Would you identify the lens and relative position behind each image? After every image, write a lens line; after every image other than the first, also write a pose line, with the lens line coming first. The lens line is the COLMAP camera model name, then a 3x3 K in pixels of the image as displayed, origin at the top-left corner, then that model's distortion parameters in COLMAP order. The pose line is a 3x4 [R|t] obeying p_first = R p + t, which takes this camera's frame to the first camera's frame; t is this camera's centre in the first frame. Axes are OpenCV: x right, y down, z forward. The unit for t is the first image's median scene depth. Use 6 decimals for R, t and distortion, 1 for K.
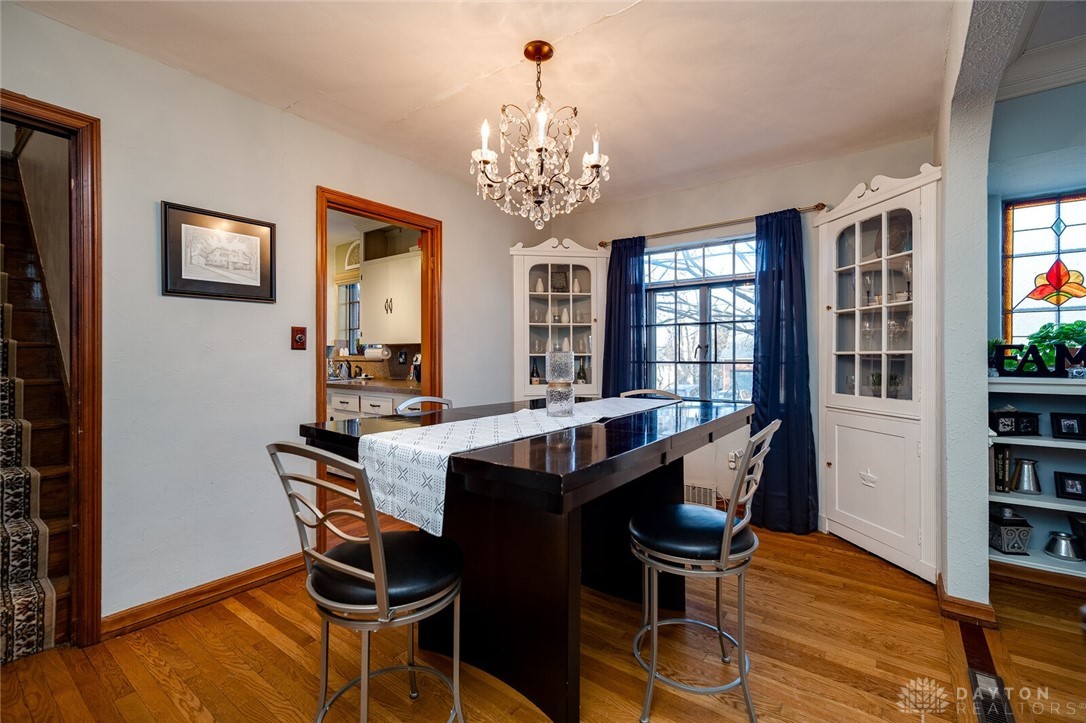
lens RADIAL K [[474.0, 0, 541.5], [0, 474.0, 361.0], [0, 0, 1]] dist [-0.001400, 0.000424]
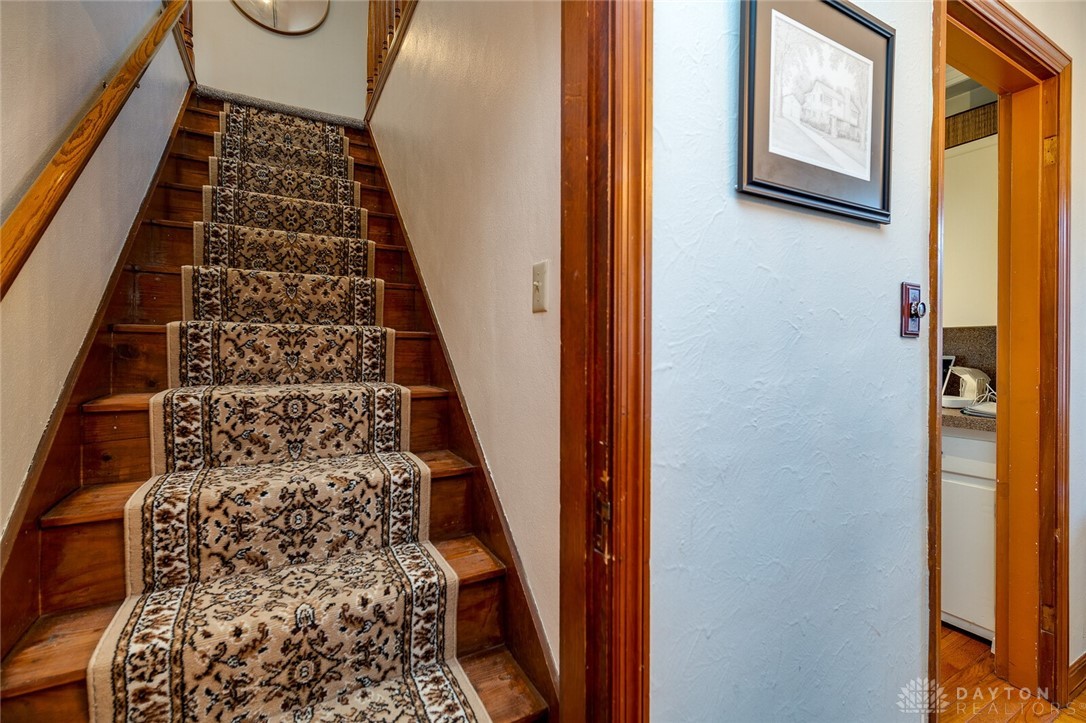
lens RADIAL K [[474.0, 0, 541.9], [0, 474.0, 356.5], [0, 0, 1]] dist [-0.001400, 0.000424]
pose [[0.909014, 0.002535, -0.416758, -0.723773], [0.002707, 0.999924, 0.011988, -0.012579], [0.416757, -0.012025, 0.908938, 0.538511]]
